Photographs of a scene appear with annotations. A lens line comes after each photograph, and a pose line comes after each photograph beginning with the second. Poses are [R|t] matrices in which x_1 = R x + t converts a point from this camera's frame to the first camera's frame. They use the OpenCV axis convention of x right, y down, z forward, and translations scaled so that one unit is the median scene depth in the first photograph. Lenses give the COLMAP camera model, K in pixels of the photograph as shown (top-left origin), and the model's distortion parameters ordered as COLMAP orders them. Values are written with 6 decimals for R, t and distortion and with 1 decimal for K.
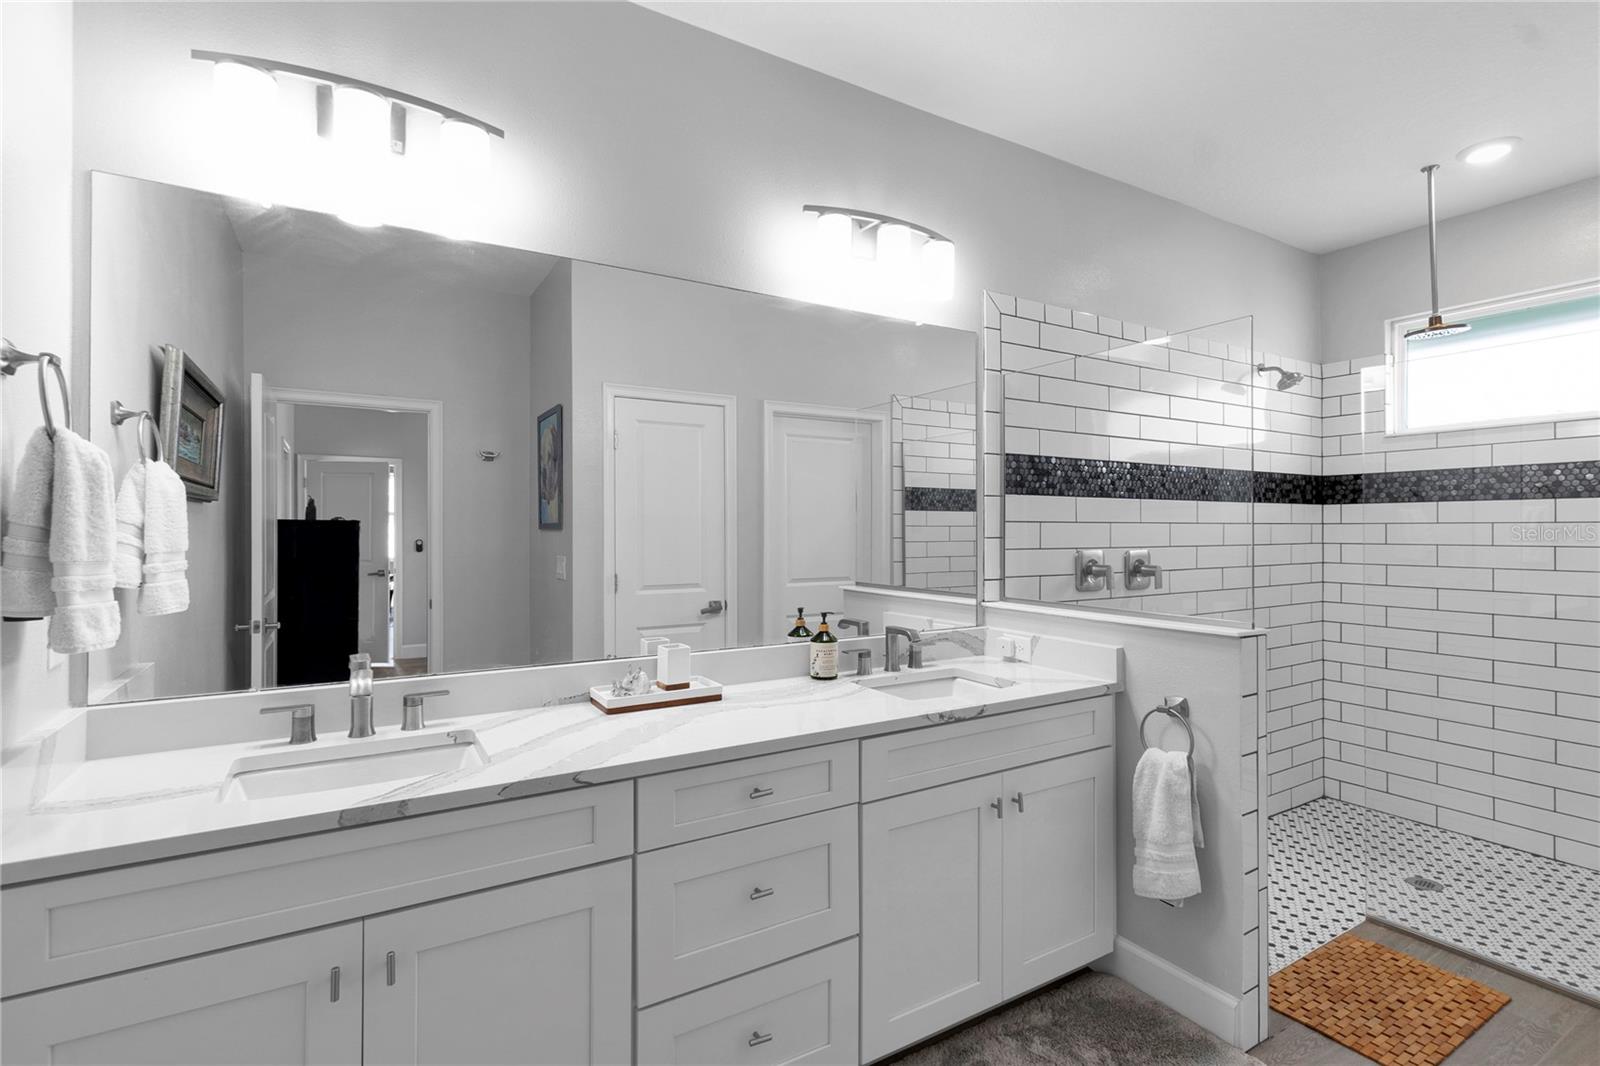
lens RADIAL K [[731.4, 0, 805.4], [0, 731.4, 528.2], [0, 0, 1]] dist [0.003321, -0.001261]
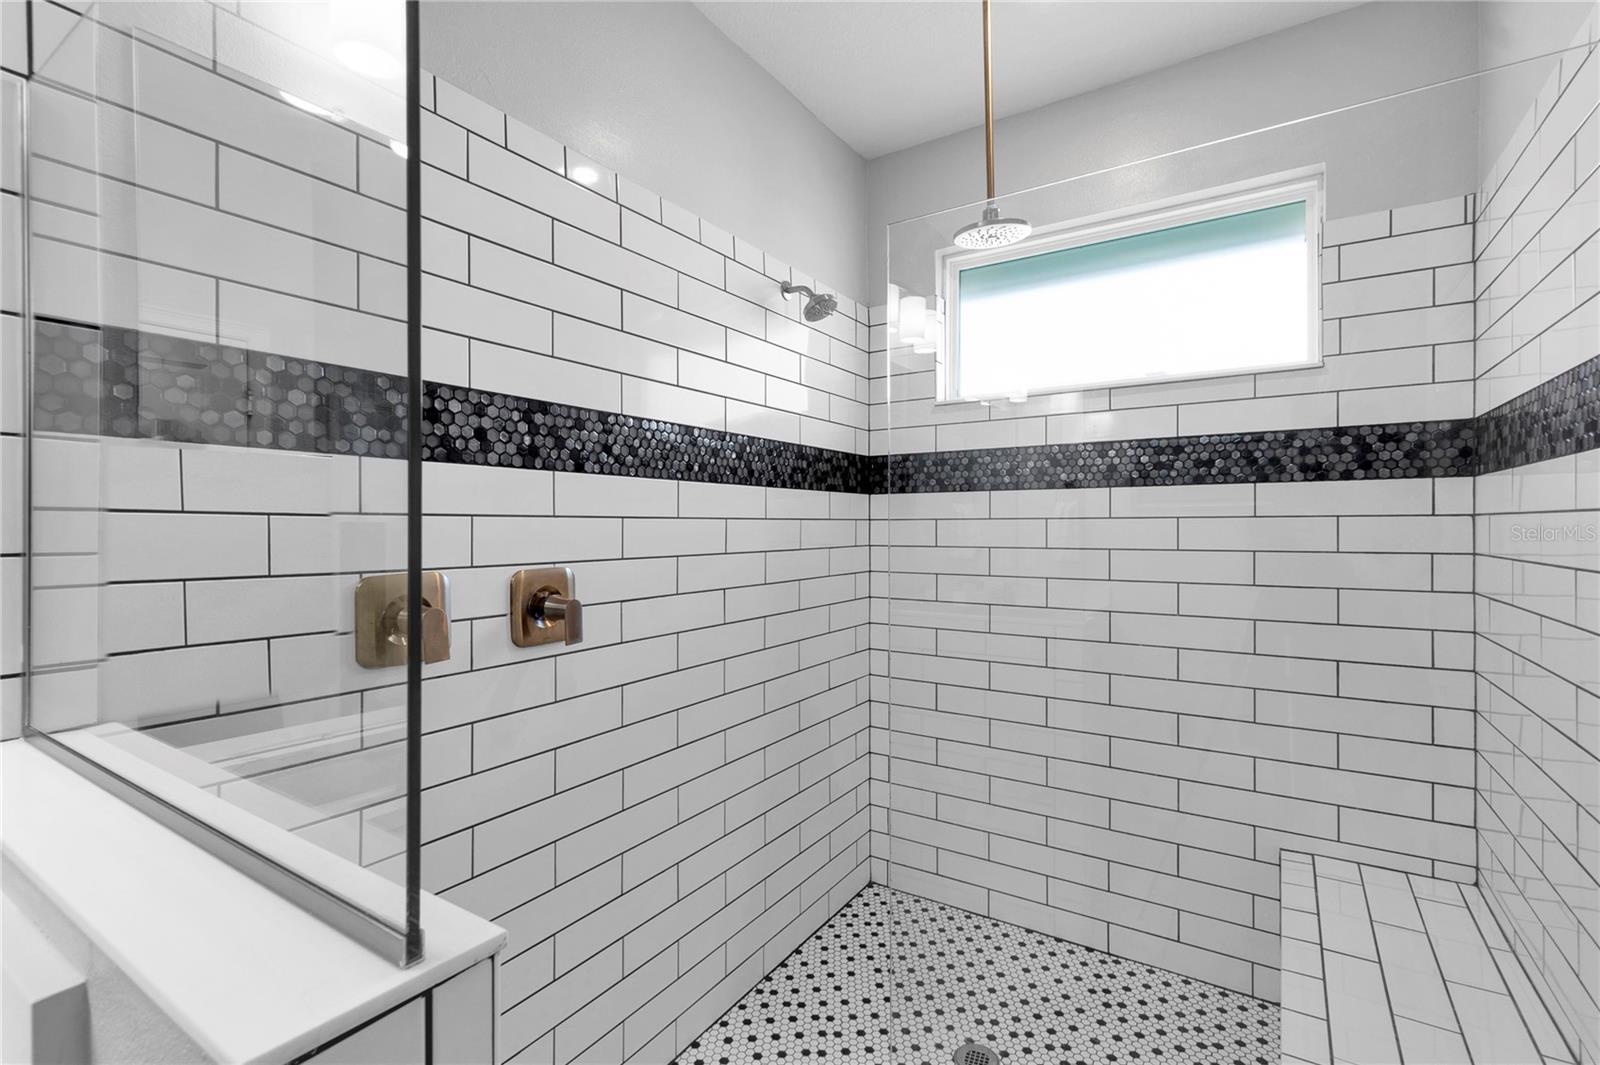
lens RADIAL K [[731.4, 0, 788.7], [0, 731.4, 530.9], [0, 0, 1]] dist [0.003321, -0.001261]
pose [[0.898928, -0.004110, 0.438078, 0.341626], [0.000656, 0.999968, 0.008035, -0.000906], [-0.438097, -0.006935, 0.898901, 0.408012]]
